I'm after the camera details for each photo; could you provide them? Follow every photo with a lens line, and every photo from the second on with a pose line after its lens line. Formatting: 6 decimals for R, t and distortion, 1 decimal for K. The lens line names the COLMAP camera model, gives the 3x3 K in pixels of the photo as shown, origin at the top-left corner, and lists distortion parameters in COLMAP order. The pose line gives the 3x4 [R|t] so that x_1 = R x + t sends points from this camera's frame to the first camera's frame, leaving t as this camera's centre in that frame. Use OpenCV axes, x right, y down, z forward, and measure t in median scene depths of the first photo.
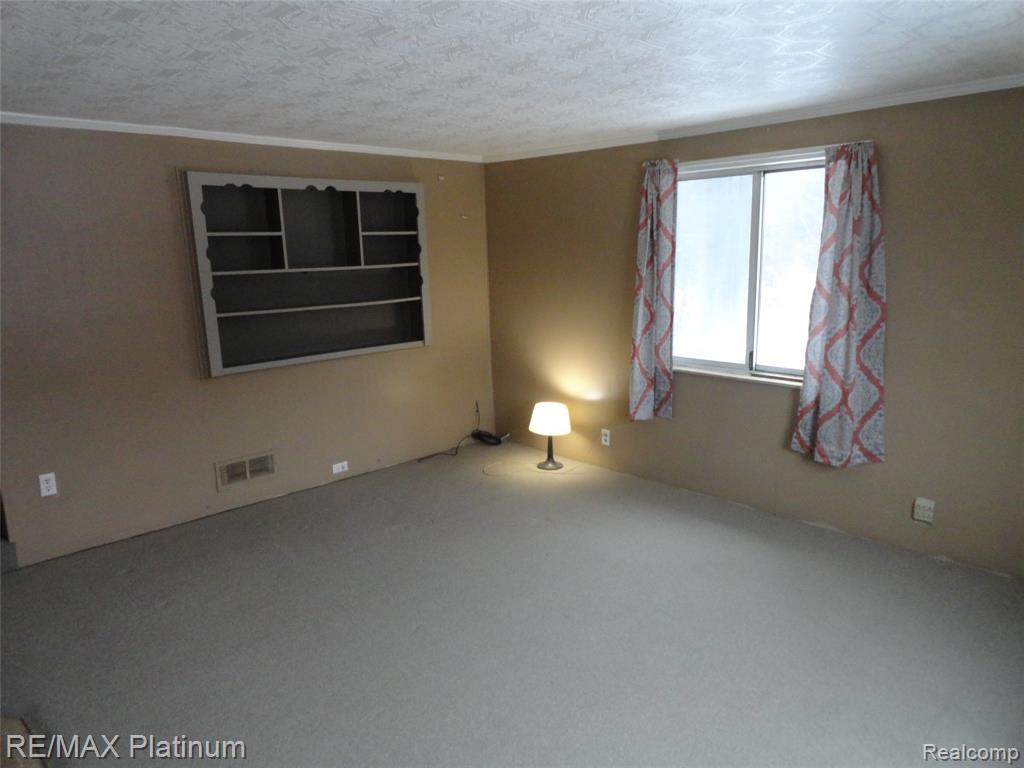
lens RADIAL K [[707.7, 0, 513.6], [0, 707.7, 383.1], [0, 0, 1]] dist [-0.002615, -0.003685]
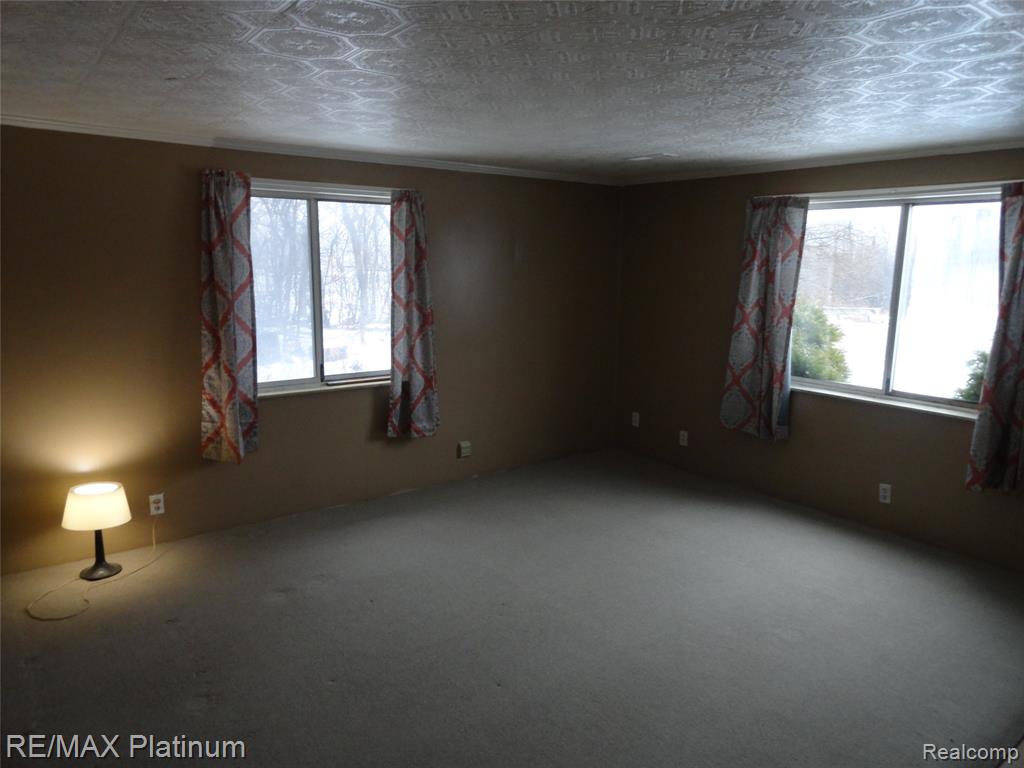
lens RADIAL K [[707.7, 0, 513.6], [0, 707.7, 383.1], [0, 0, 1]] dist [-0.002615, -0.003685]
pose [[0.101358, -0.137408, 0.985315, -0.719212], [0.187045, 0.975385, 0.116782, -0.091036], [-0.977108, 0.172461, 0.124565, 0.604462]]
